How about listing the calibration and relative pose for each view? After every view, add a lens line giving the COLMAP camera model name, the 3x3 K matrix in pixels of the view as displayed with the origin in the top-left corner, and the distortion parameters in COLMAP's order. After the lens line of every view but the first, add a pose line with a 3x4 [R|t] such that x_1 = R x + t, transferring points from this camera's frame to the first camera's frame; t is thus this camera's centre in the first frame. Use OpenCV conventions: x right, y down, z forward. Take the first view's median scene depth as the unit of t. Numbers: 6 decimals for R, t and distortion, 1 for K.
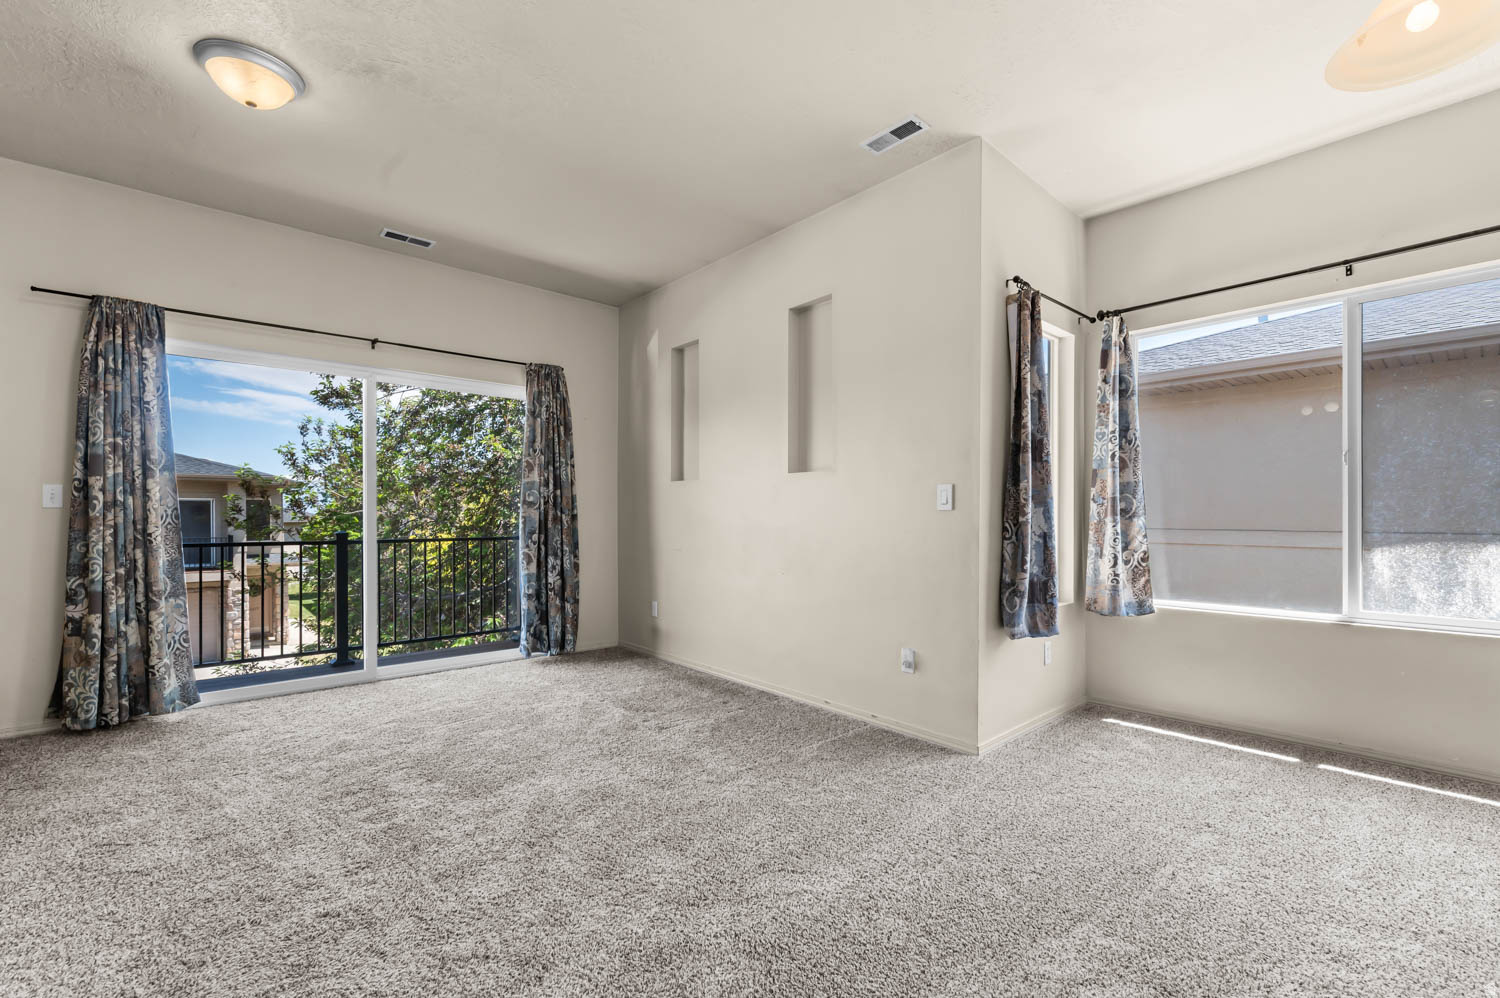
lens RADIAL K [[648.0, 0, 766.0], [0, 648.0, 517.3], [0, 0, 1]] dist [-0.002092, -0.000653]
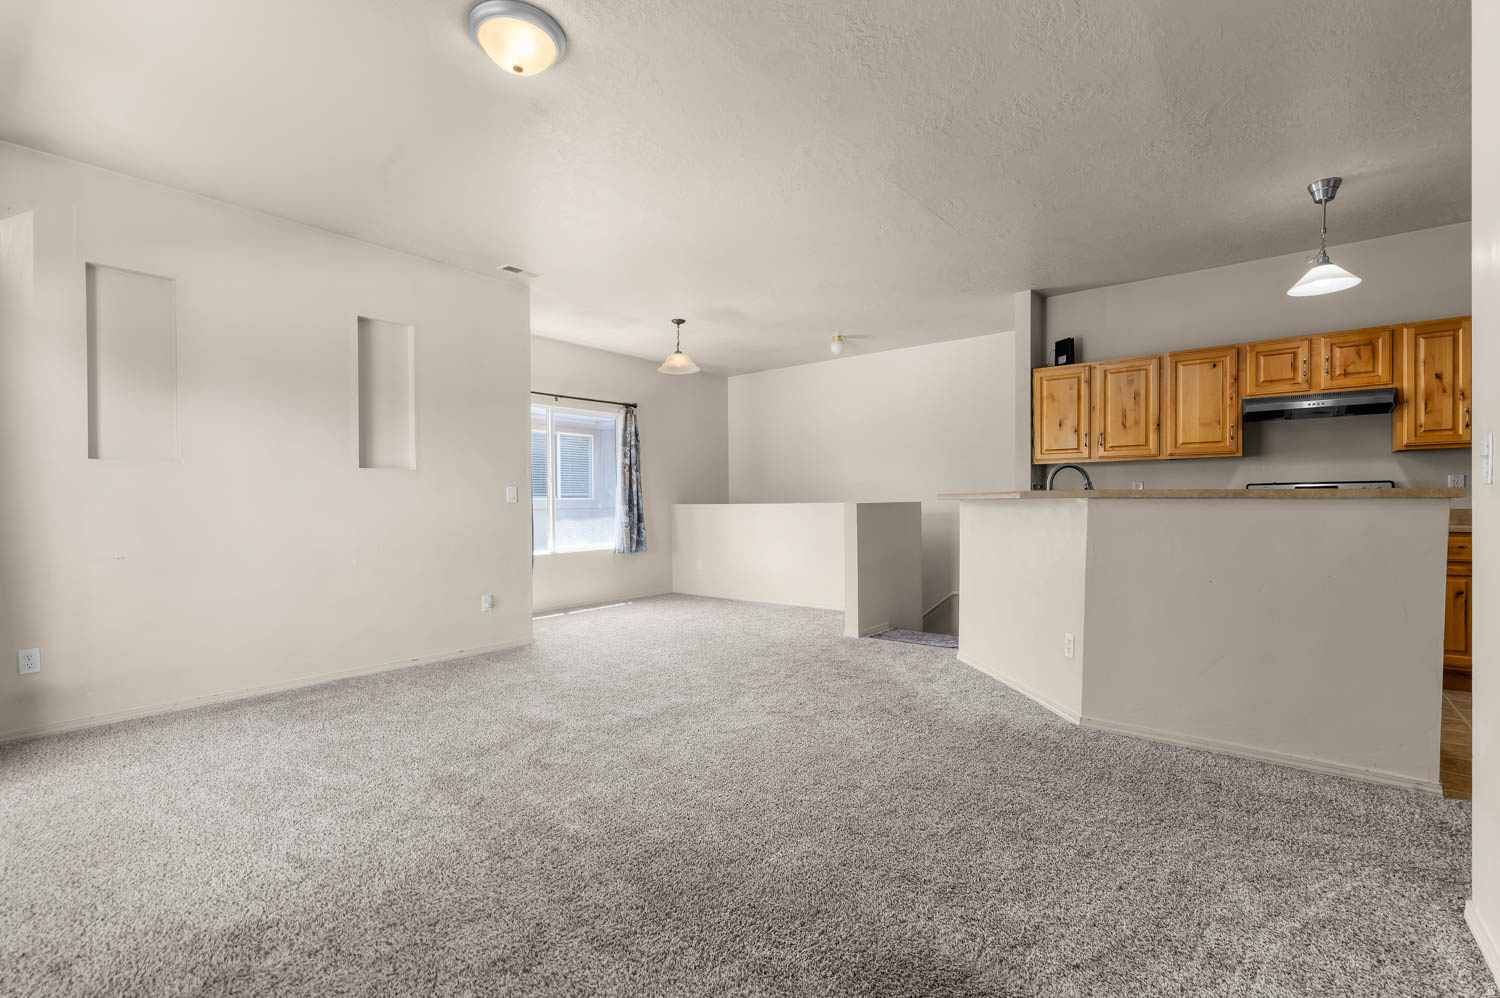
lens RADIAL K [[670.8, 0, 760.2], [0, 670.8, 513.0], [0, 0, 1]] dist [-0.001412, -0.000468]
pose [[-0.175456, -0.010292, 0.984433, -1.359385], [0.013921, 0.999819, 0.012934, 0.001985], [-0.984389, 0.015973, -0.175281, 0.619619]]
